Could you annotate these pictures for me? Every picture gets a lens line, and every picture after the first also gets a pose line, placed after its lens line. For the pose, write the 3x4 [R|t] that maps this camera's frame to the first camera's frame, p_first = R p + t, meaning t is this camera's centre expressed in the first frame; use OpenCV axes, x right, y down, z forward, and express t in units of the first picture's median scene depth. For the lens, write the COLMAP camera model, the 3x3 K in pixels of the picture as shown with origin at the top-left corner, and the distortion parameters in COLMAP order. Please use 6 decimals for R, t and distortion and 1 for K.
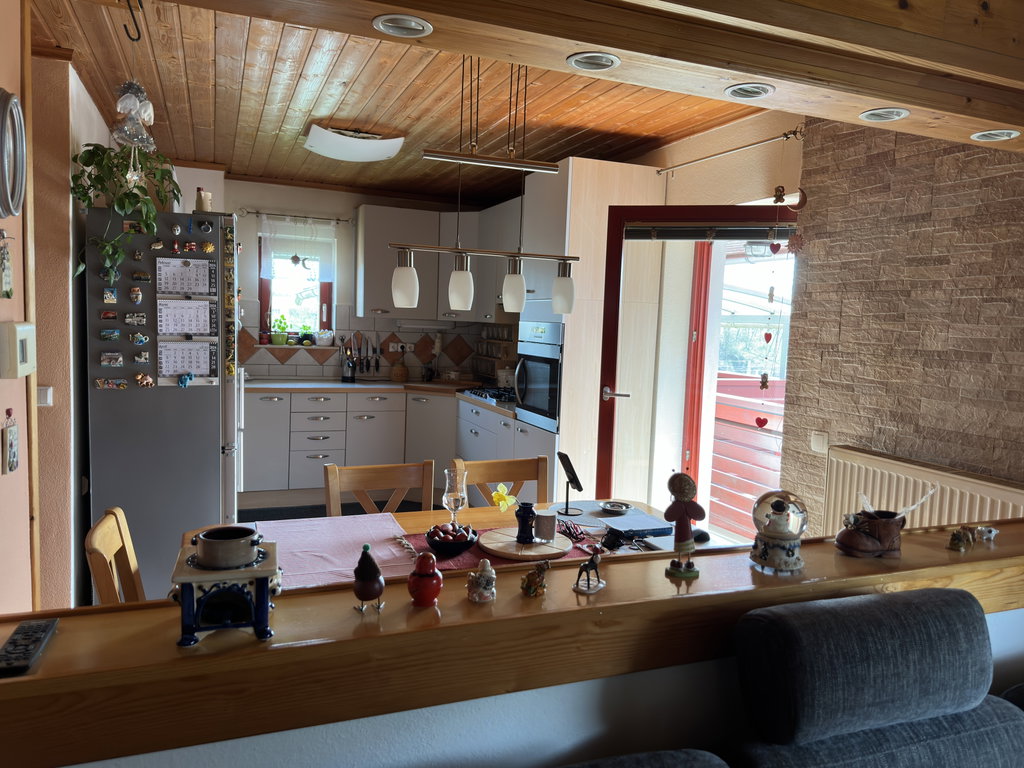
lens RADIAL K [[742.5, 0, 515.5], [0, 742.5, 385.5], [0, 0, 1]] dist [0.011728, -0.001430]
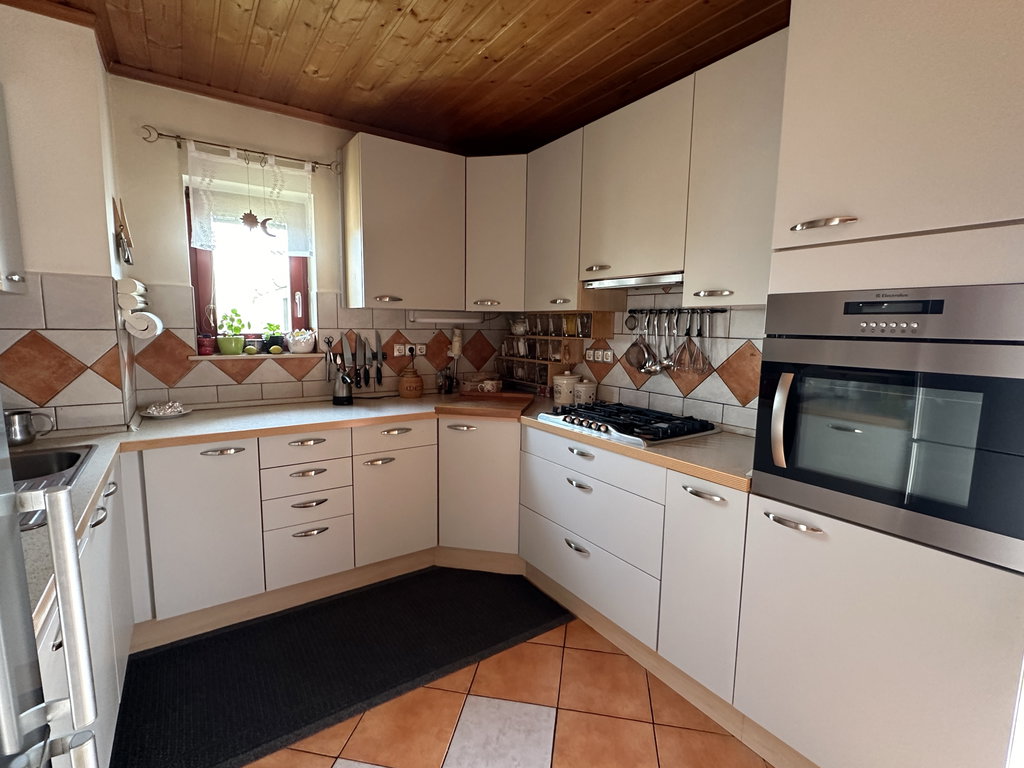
lens RADIAL K [[494.5, 0, 503.3], [0, 494.5, 383.6], [0, 0, 1]] dist [-0.003636, 0.001239]
pose [[0.980818, -0.051428, 0.188020, -0.164405], [0.044028, 0.998090, 0.043325, -0.036910], [-0.189889, -0.034216, 0.981209, 0.520562]]
